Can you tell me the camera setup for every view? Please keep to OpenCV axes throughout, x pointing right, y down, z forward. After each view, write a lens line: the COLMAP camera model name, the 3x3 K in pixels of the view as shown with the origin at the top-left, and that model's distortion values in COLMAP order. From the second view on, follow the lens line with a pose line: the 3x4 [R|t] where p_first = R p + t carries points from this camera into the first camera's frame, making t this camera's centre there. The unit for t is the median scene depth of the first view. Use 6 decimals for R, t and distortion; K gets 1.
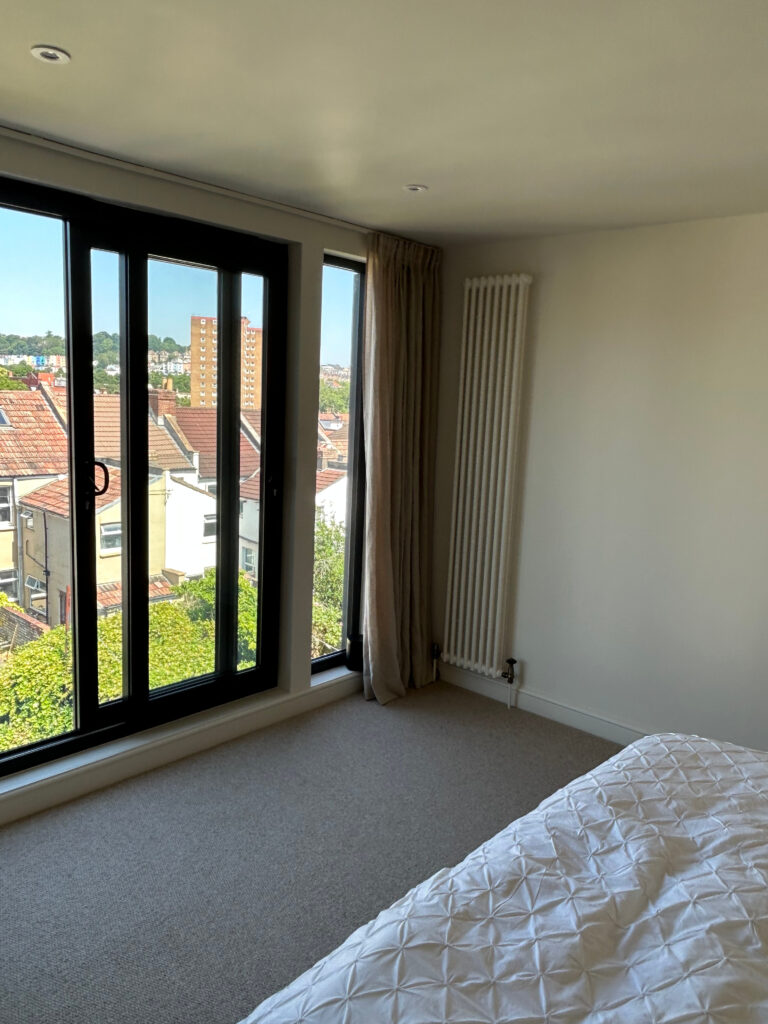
lens RADIAL K [[760.6, 0, 389.1], [0, 760.6, 514.7], [0, 0, 1]] dist [0.022936, -0.005884]
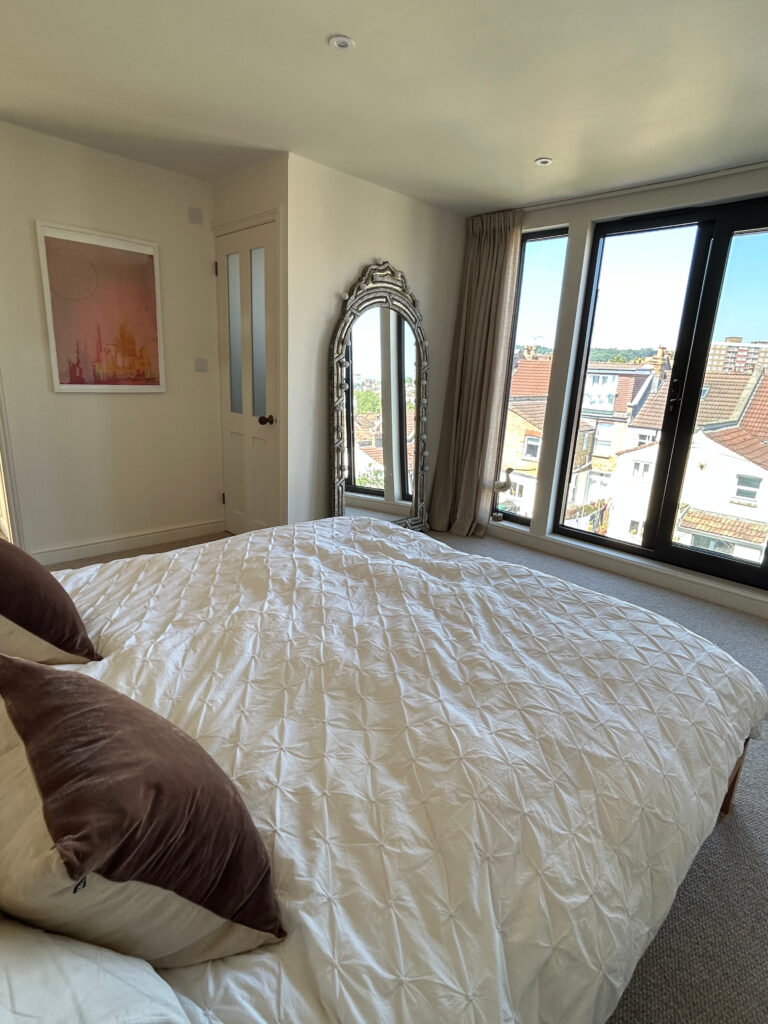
lens RADIAL K [[527.0, 0, 384.0], [0, 527.0, 512.0], [0, 0, 1]] dist [-0.000944, -0.002433]
pose [[-0.072548, 0.217374, -0.973389, 0.608184], [-0.202191, 0.952490, 0.227777, 0.049162], [0.976655, 0.213335, -0.025151, 0.388640]]
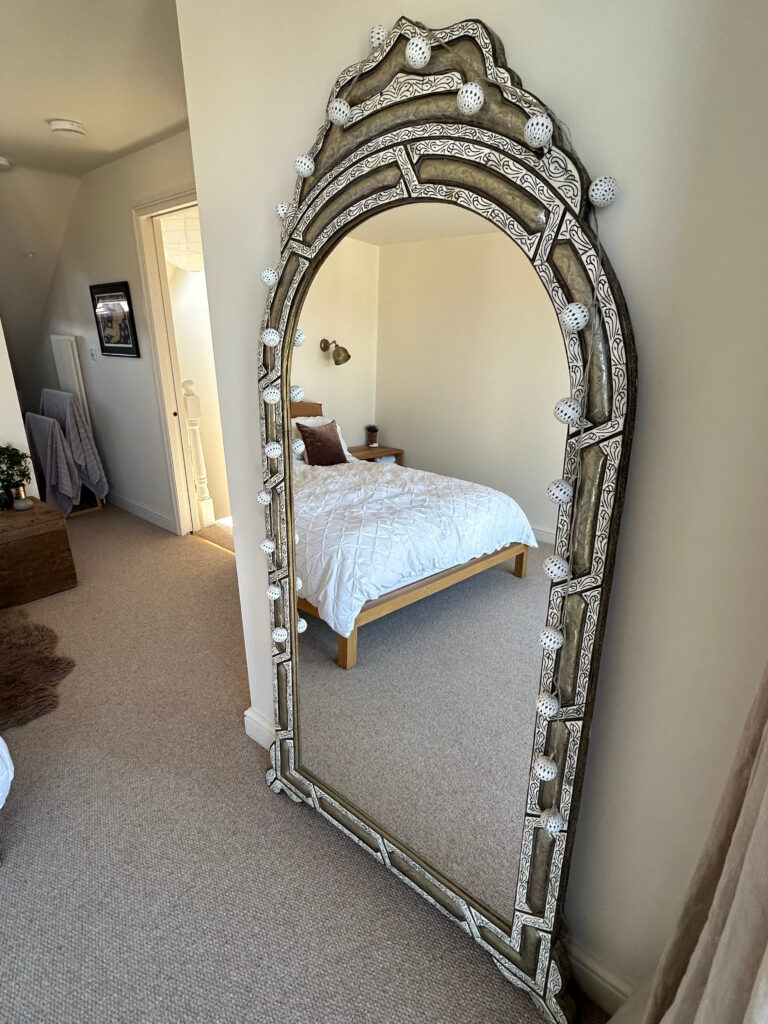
lens RADIAL K [[563.9, 0, 386.7], [0, 563.9, 510.7], [0, 0, 1]] dist [-0.004131, 0.002326]
pose [[-0.999366, -0.035295, -0.004721, -0.352204], [-0.033413, 0.883599, 0.467050, -0.076331], [-0.012313, 0.466912, -0.884218, 0.601615]]
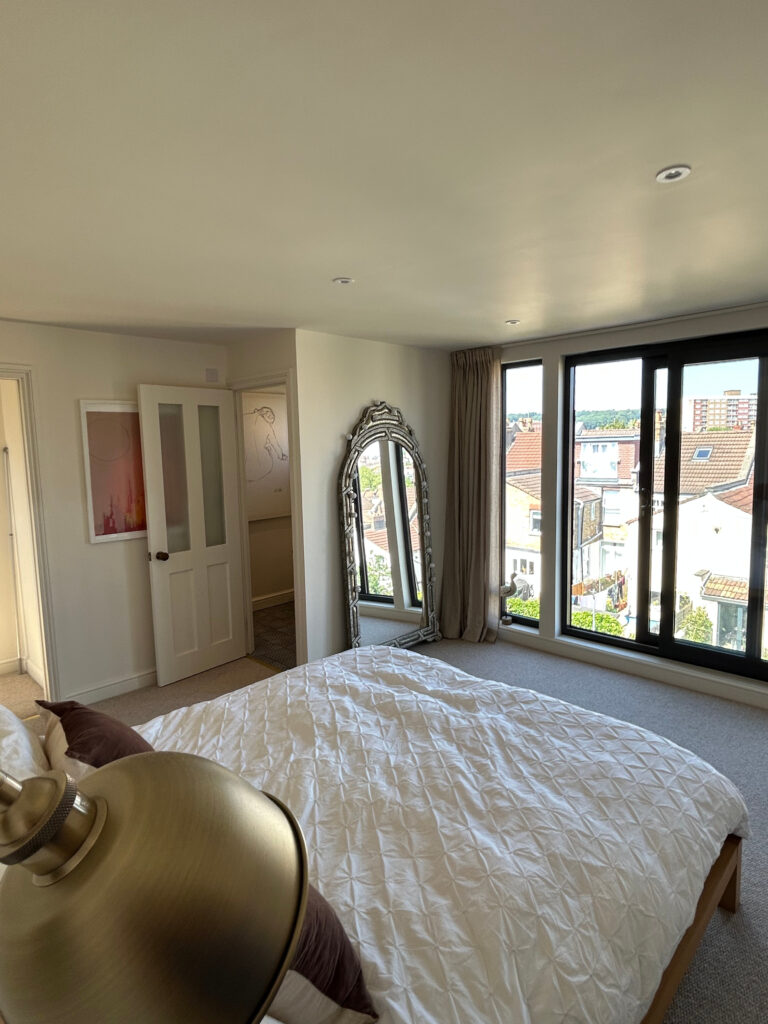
lens RADIAL K [[563.9, 0, 386.7], [0, 563.9, 509.3], [0, 0, 1]] dist [-0.004667, 0.002895]
pose [[-0.058828, 0.069968, -0.995813, 0.723941], [-0.131931, 0.988246, 0.077230, -0.033645], [0.989512, 0.135922, -0.048906, 0.366346]]
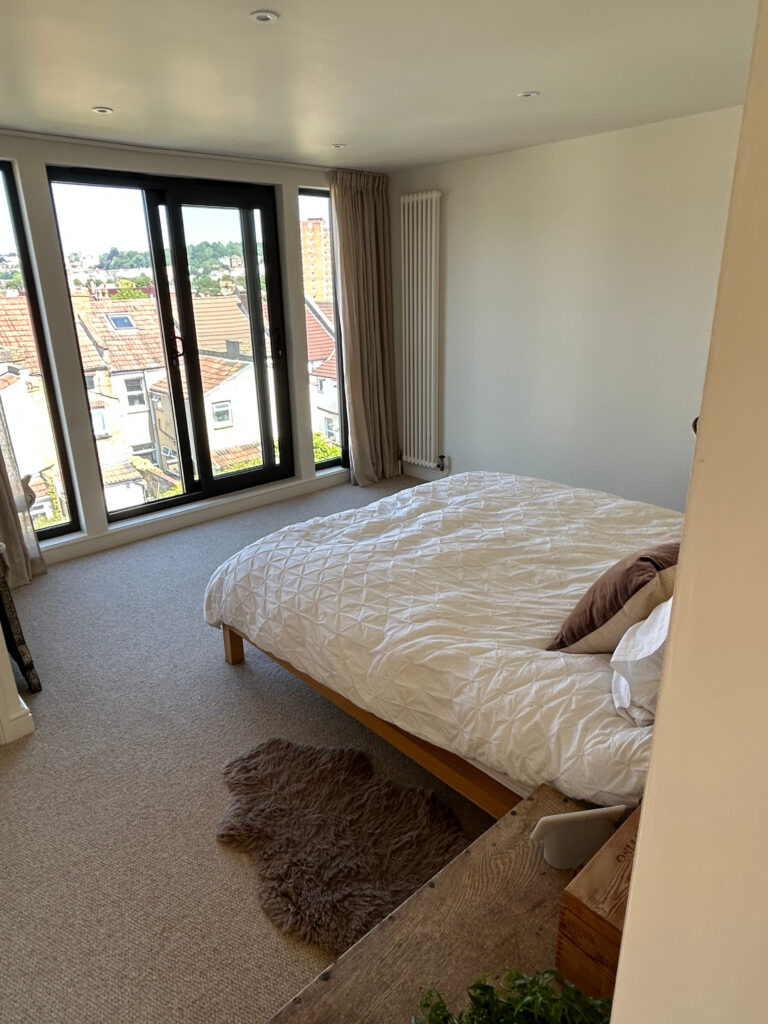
lens RADIAL K [[640.9, 0, 384.0], [0, 640.9, 512.0], [0, 0, 1]] dist [0.006600, 0.001195]
pose [[0.992465, -0.028234, -0.119227, 0.197053], [0.049891, 0.981887, 0.182782, 0.057977], [0.111907, -0.187354, 0.975897, -0.316640]]
